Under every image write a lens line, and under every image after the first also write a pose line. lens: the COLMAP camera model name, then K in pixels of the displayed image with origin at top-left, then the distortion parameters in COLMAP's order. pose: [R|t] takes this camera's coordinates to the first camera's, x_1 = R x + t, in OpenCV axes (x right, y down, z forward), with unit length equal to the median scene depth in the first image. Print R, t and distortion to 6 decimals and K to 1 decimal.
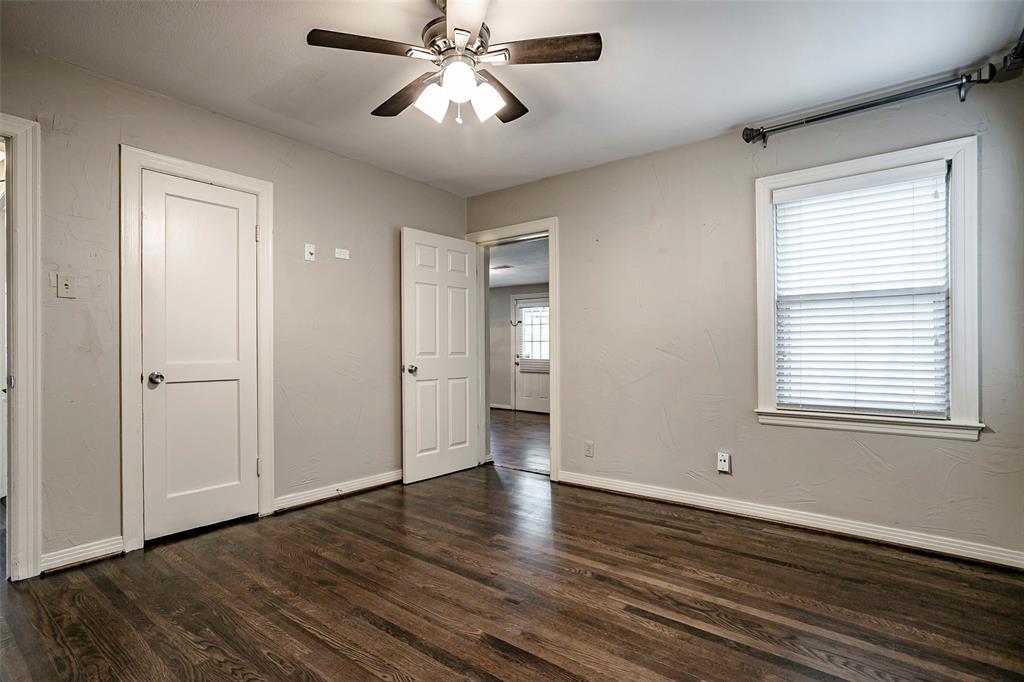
lens RADIAL K [[494.4, 0, 513.8], [0, 494.4, 354.7], [0, 0, 1]] dist [-0.025157, 0.000270]
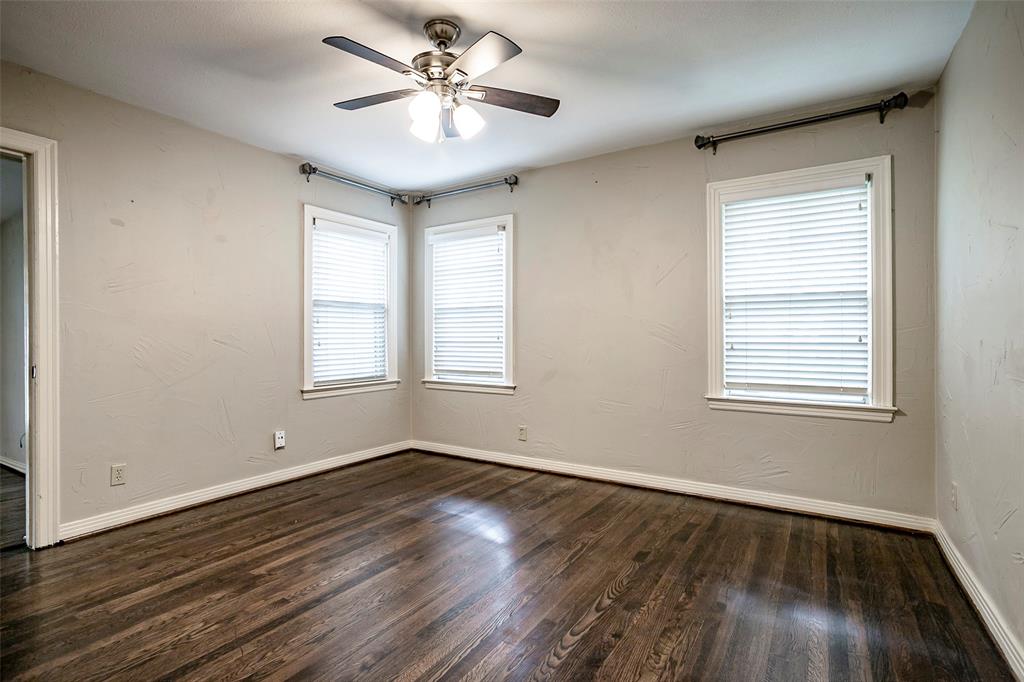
lens RADIAL K [[487.7, 0, 512.0], [0, 487.7, 341.0], [0, 0, 1]] dist [-0.025468, 0.001493]
pose [[-0.093498, -0.005879, 0.995602, -0.798380], [0.011537, 0.999909, 0.006988, -0.013001], [-0.995553, 0.012139, -0.093422, 0.601905]]
